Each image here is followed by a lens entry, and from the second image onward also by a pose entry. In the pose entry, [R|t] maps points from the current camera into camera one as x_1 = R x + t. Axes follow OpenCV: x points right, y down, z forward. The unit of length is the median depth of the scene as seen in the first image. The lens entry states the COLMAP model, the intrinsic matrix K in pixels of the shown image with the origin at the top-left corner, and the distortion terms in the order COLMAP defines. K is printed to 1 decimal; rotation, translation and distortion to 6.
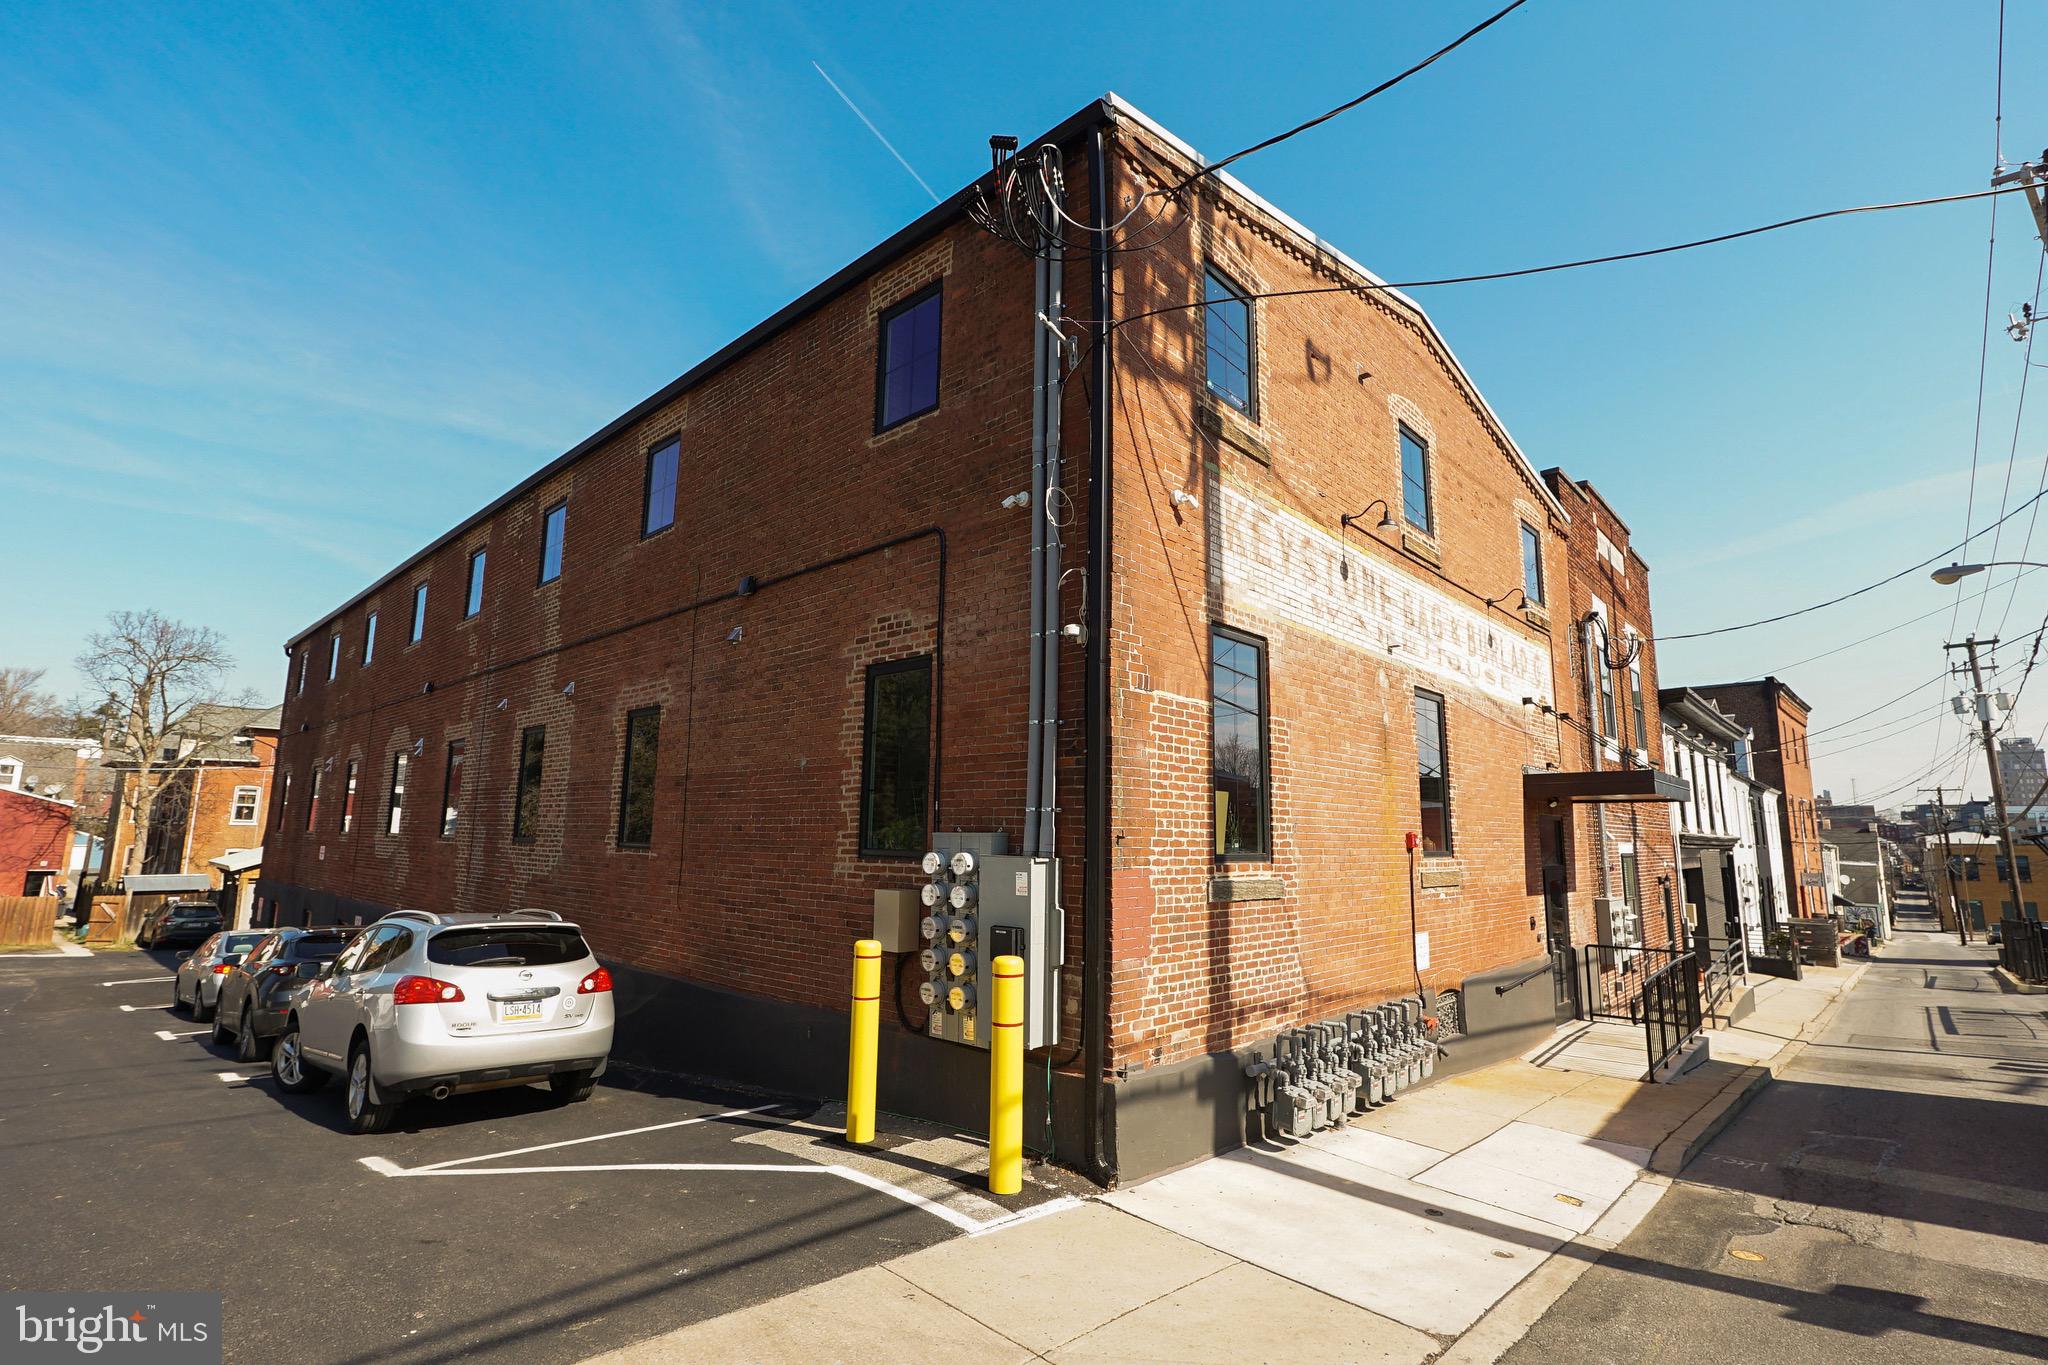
lens RADIAL K [[927.2, 0, 1040.0], [0, 927.2, 641.4], [0, 0, 1]] dist [-0.022737, 0.010119]
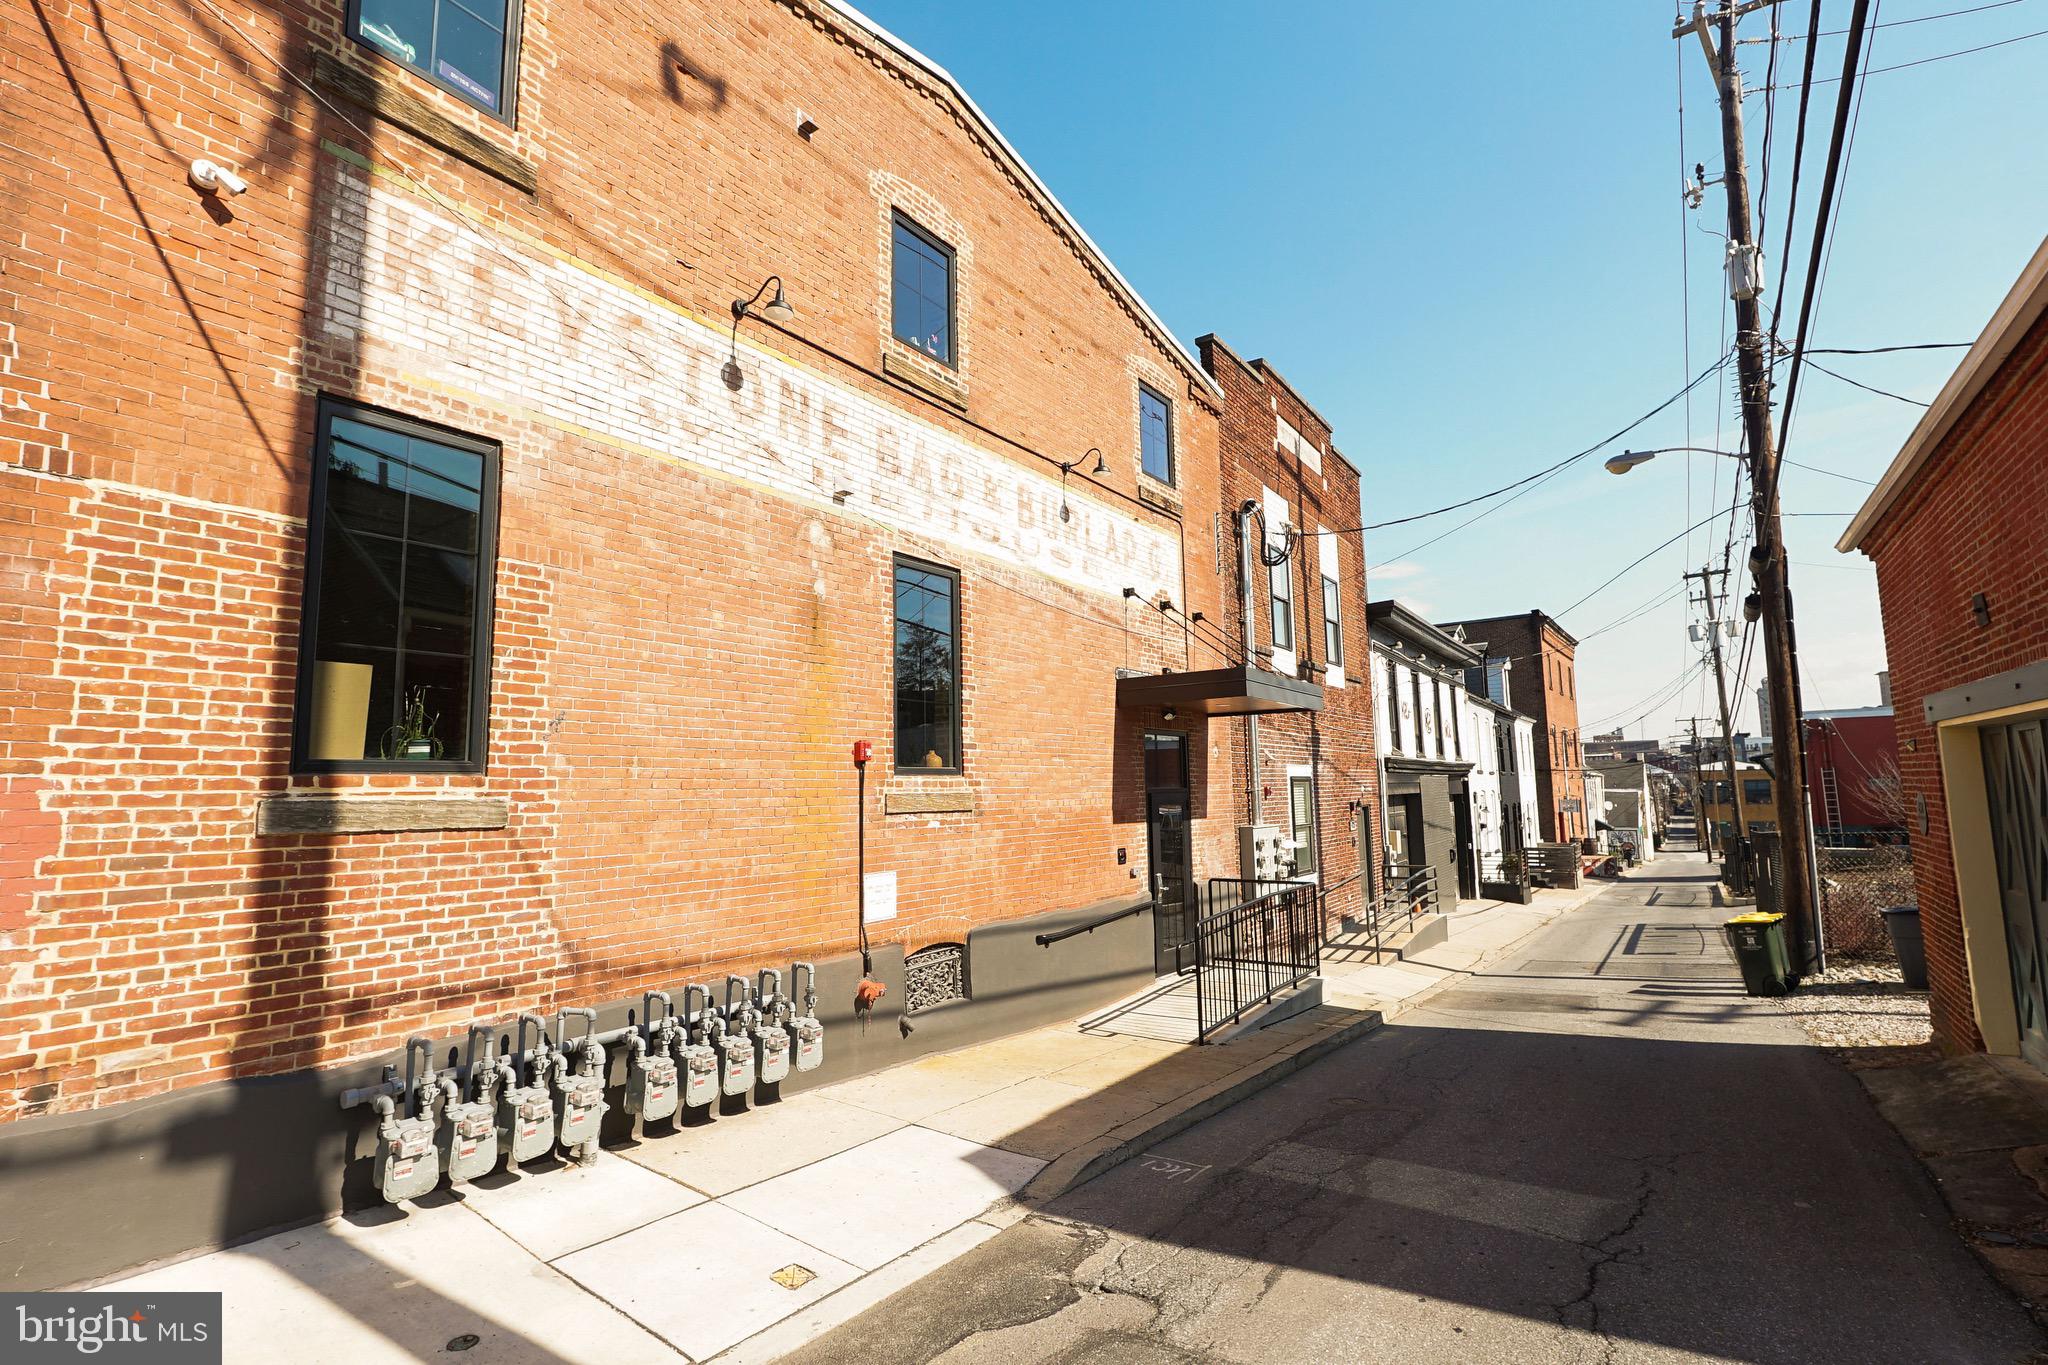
lens RADIAL K [[927.2, 0, 1012.5], [0, 927.2, 634.0], [0, 0, 1]] dist [-0.022737, 0.010119]
pose [[0.992676, -0.008963, 0.120470, 0.356121], [0.003837, 0.999080, 0.042711, 0.072552], [-0.120742, -0.041936, 0.991798, 0.198042]]
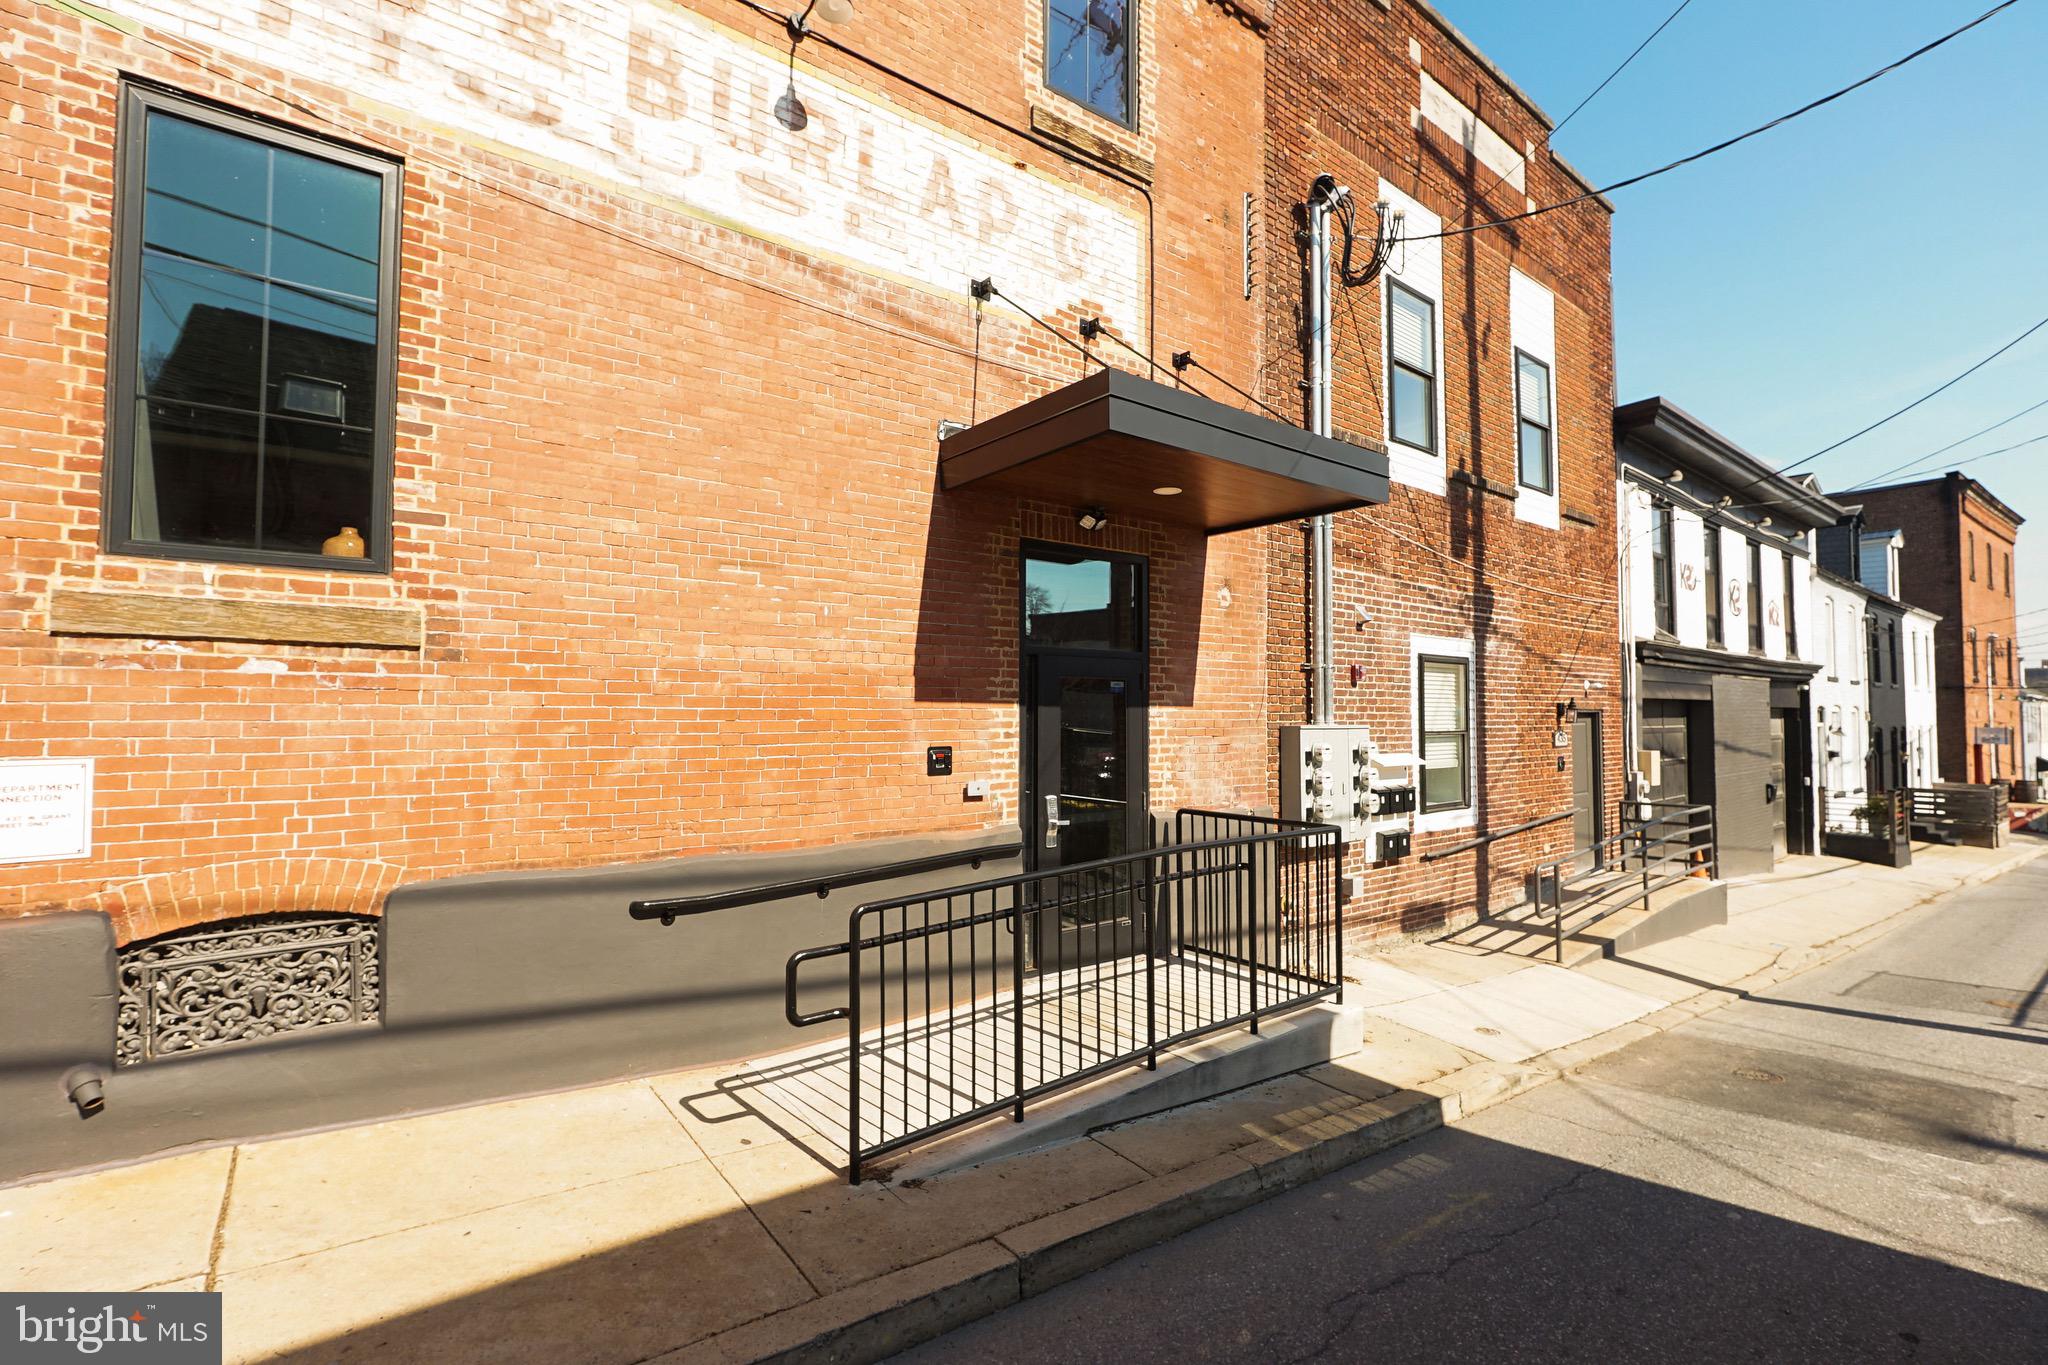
lens RADIAL K [[927.2, 0, 1052.7], [0, 927.2, 625.8], [0, 0, 1]] dist [-0.022737, 0.010119]
pose [[0.989424, -0.016507, -0.144107, 0.688110], [0.034139, 0.992096, 0.120751, 0.193536], [0.140974, -0.124394, 0.982167, 0.586750]]
